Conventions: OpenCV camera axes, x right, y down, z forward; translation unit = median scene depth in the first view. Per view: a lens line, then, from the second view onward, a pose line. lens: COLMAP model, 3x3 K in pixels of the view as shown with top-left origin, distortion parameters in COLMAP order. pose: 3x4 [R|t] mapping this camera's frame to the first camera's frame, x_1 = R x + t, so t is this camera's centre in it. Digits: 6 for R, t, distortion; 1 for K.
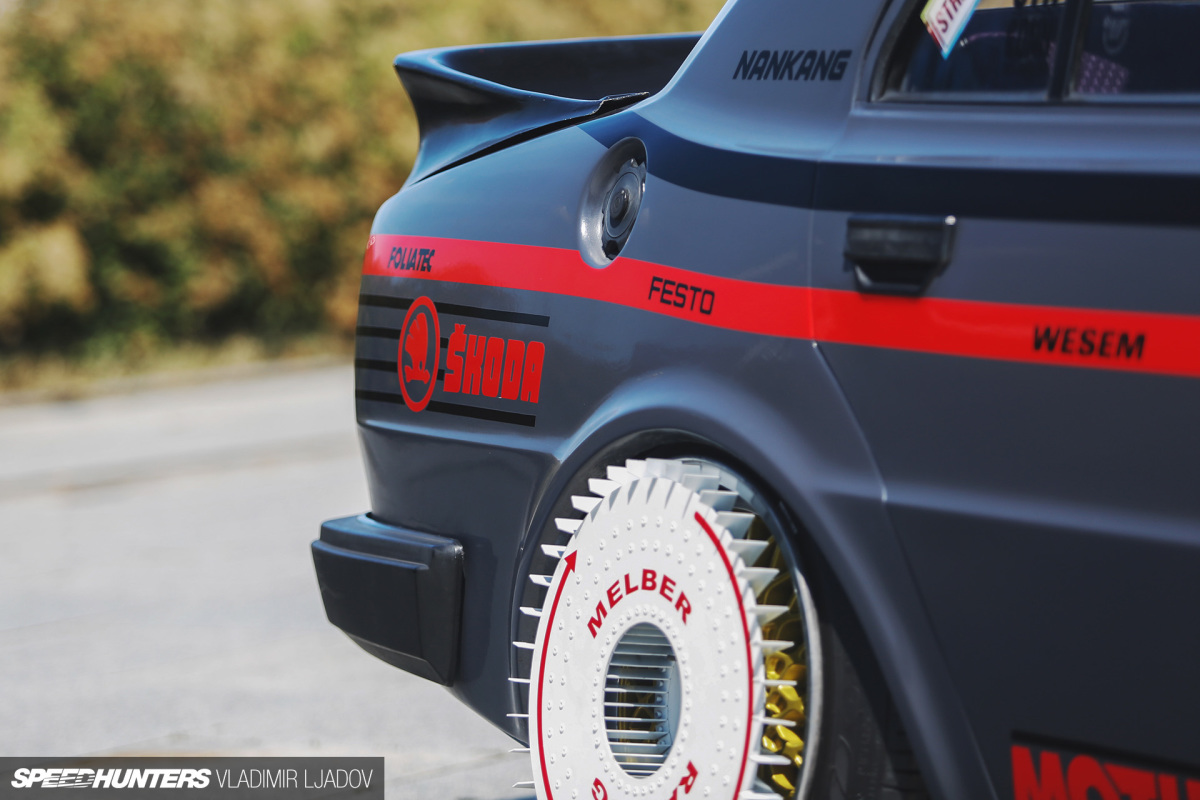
lens RADIAL K [[5011.0, 0, 600.0], [0, 5011.0, 400.0], [0, 0, 1]] dist [1.076407, -0.421448]
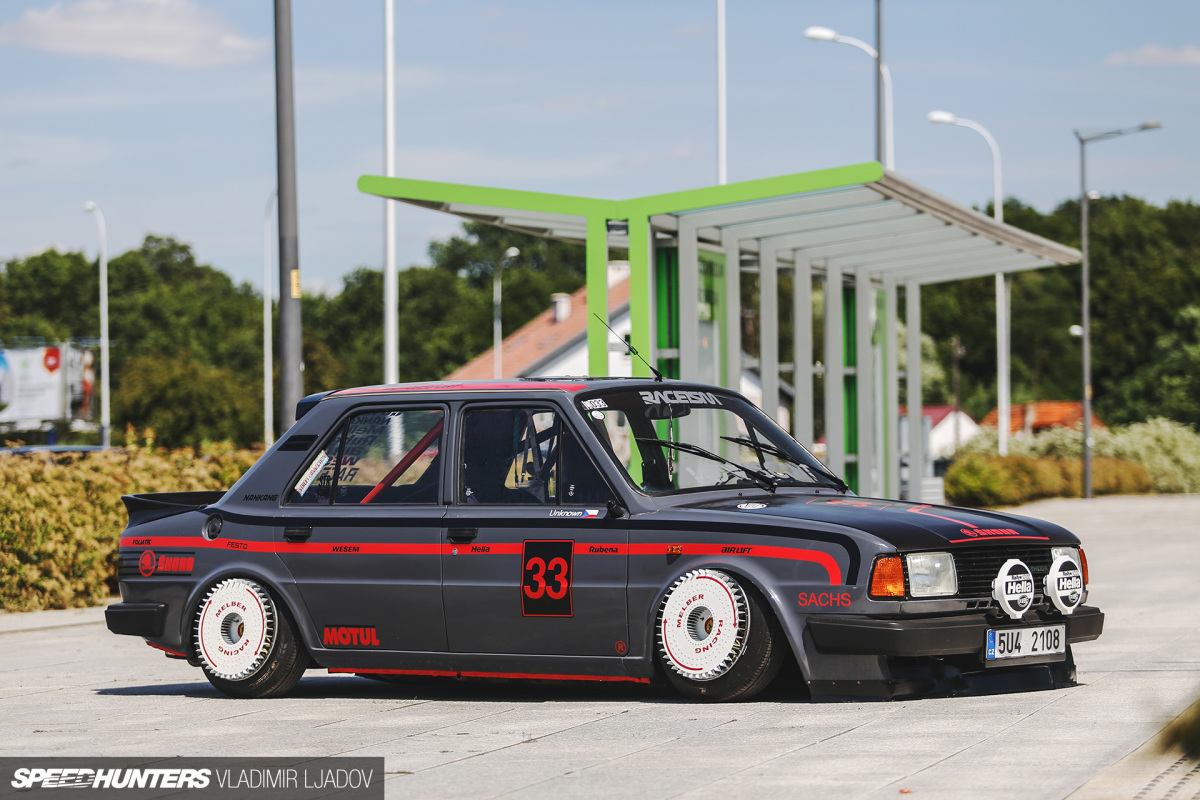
lens RADIAL K [[4181.5, 0, 600.0], [0, 4181.5, 400.0], [0, 0, 1]] dist [0.119713, -1.709868]
pose [[0.930022, 0.021150, 0.366894, -1.122321], [0.015369, 0.995231, -0.096331, 0.229724], [-0.367181, 0.095229, 0.925262, -2.816046]]
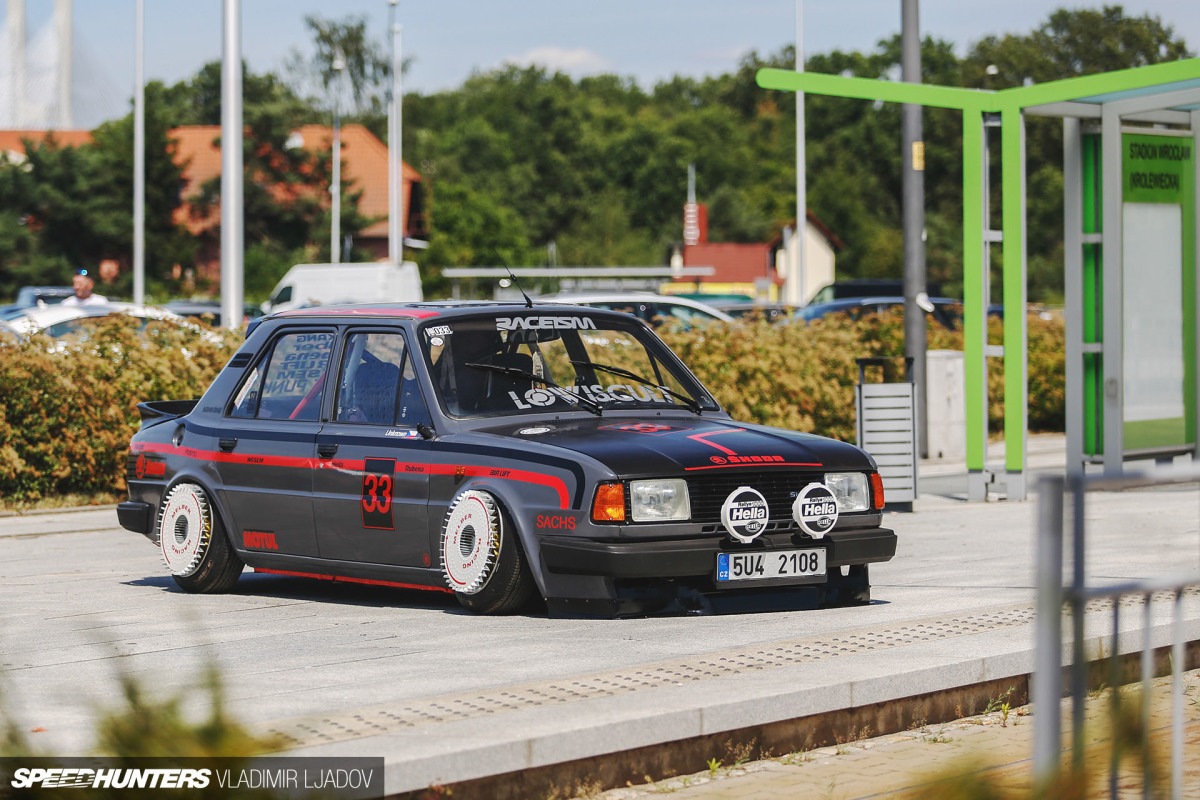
lens RADIAL K [[4181.5, 0, 600.0], [0, 4181.5, 400.0], [0, 0, 1]] dist [0.119713, -1.709868]
pose [[0.997404, 0.017544, 0.069832, 0.135190], [-0.013834, 0.998485, -0.053266, 0.149691], [-0.070661, 0.052162, 0.996136, -3.361747]]
